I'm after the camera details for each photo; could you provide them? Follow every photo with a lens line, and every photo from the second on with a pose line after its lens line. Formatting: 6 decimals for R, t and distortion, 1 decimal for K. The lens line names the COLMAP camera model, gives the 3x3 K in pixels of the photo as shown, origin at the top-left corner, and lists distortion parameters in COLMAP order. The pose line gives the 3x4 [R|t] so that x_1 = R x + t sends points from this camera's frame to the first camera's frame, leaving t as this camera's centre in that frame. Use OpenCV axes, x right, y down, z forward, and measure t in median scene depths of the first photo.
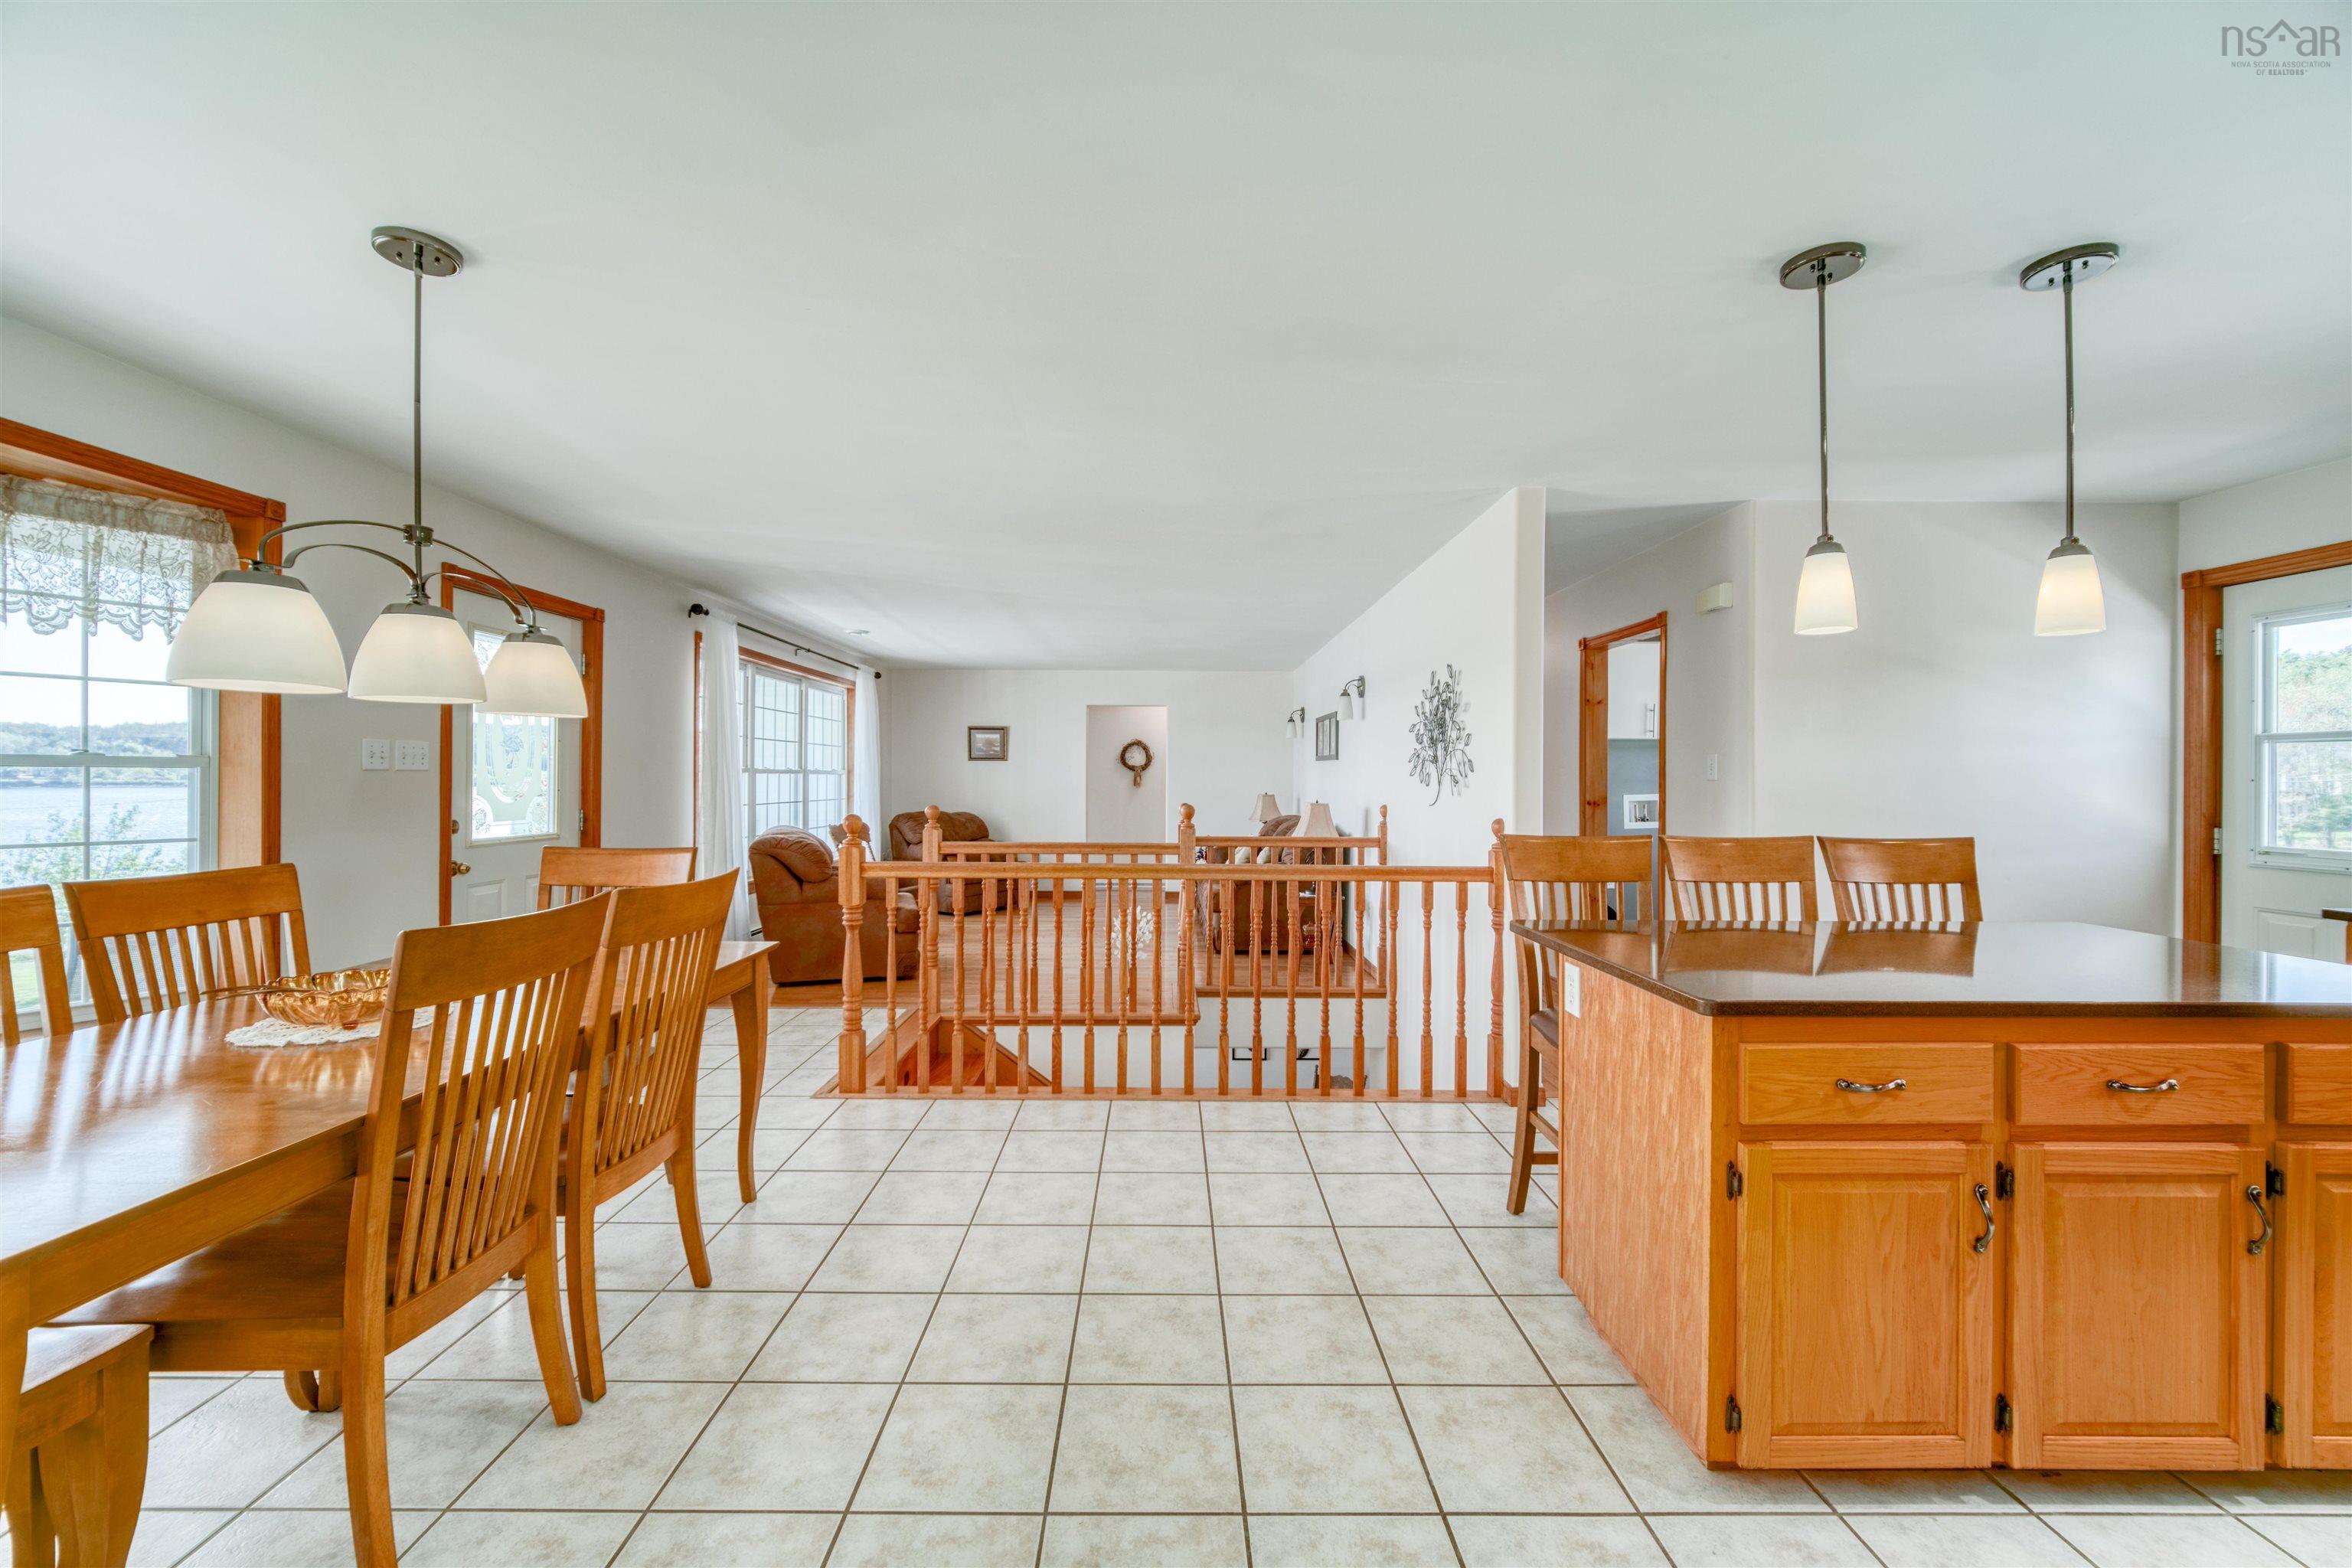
lens RADIAL K [[928.6, 0, 1166.4], [0, 928.6, 772.9], [0, 0, 1]] dist [-0.005484, 0.001077]
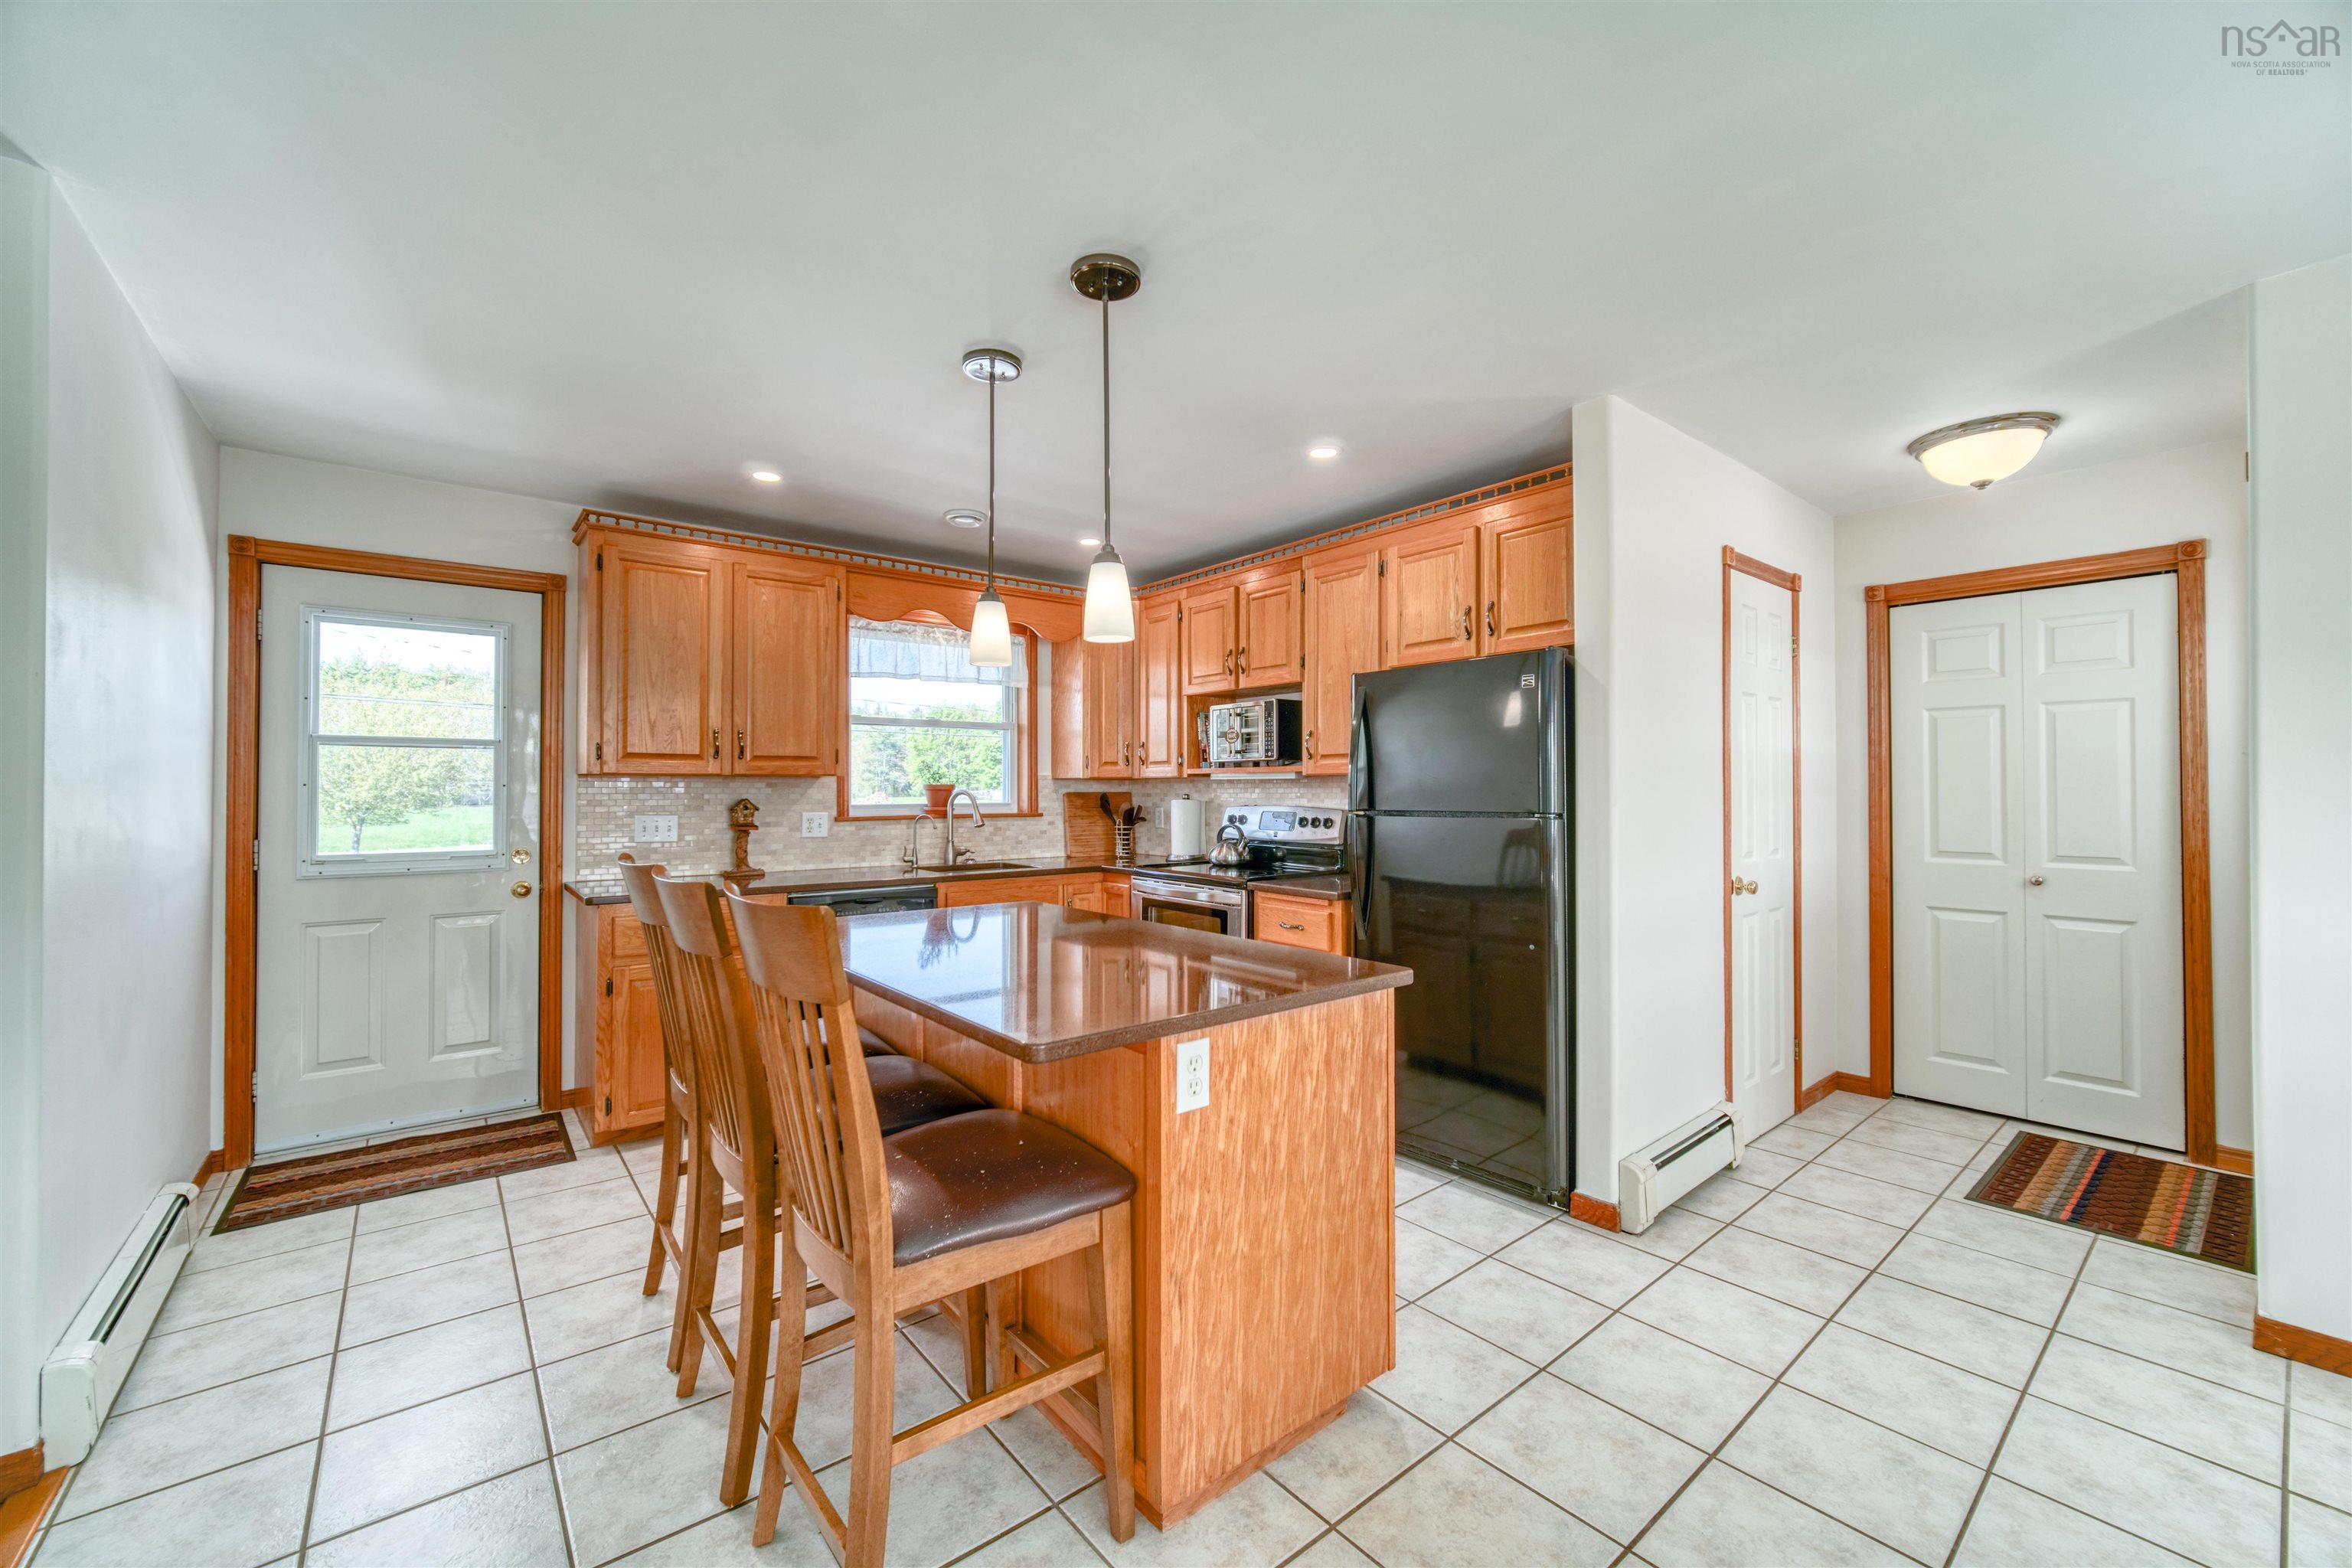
lens RADIAL K [[928.6, 0, 1169.1], [0, 928.6, 778.6], [0, 0, 1]] dist [-0.005484, 0.001077]
pose [[-0.626091, 0.004661, 0.779736, -0.069066], [-0.007011, 0.999908, -0.011607, 0.006426], [-0.779718, -0.012733, -0.626001, 0.875769]]
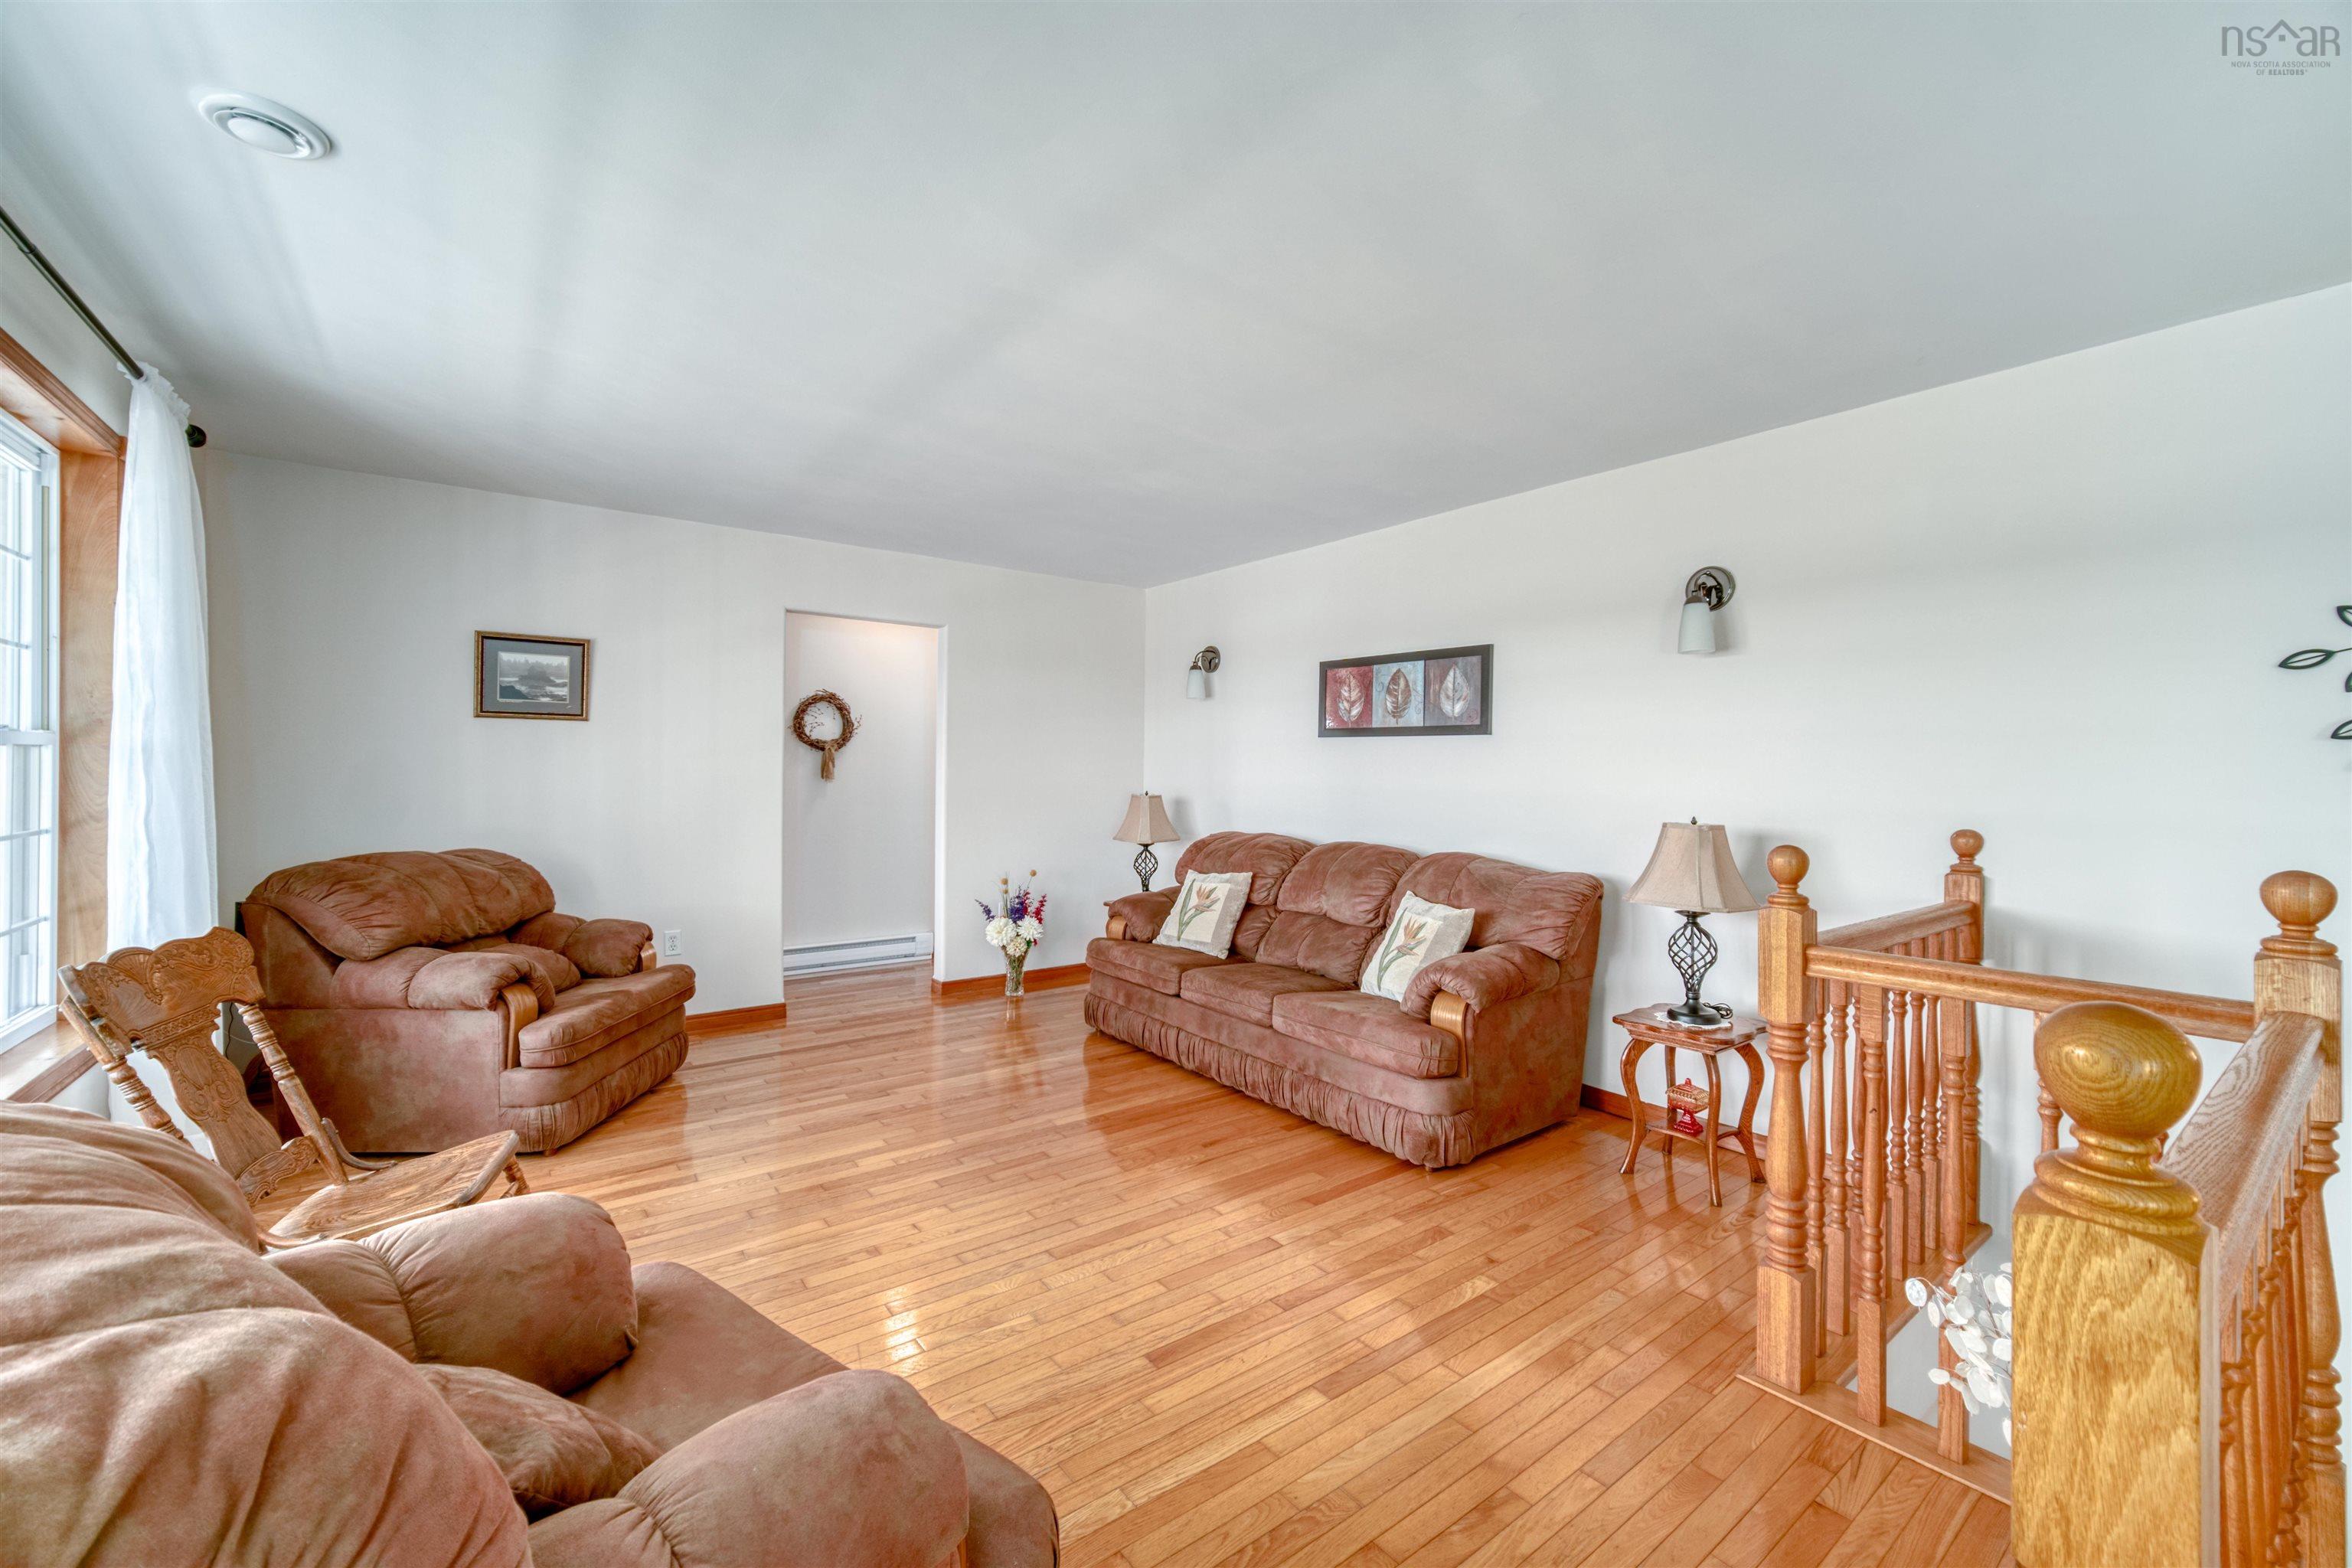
lens RADIAL K [[928.6, 0, 1170.2], [0, 928.6, 771.1], [0, 0, 1]] dist [-0.005484, 0.001077]
pose [[0.802619, 0.001945, 0.596488, -0.570929], [-0.010812, 0.999878, 0.011288, 0.005755], [-0.596393, -0.015509, 0.802542, 1.347828]]
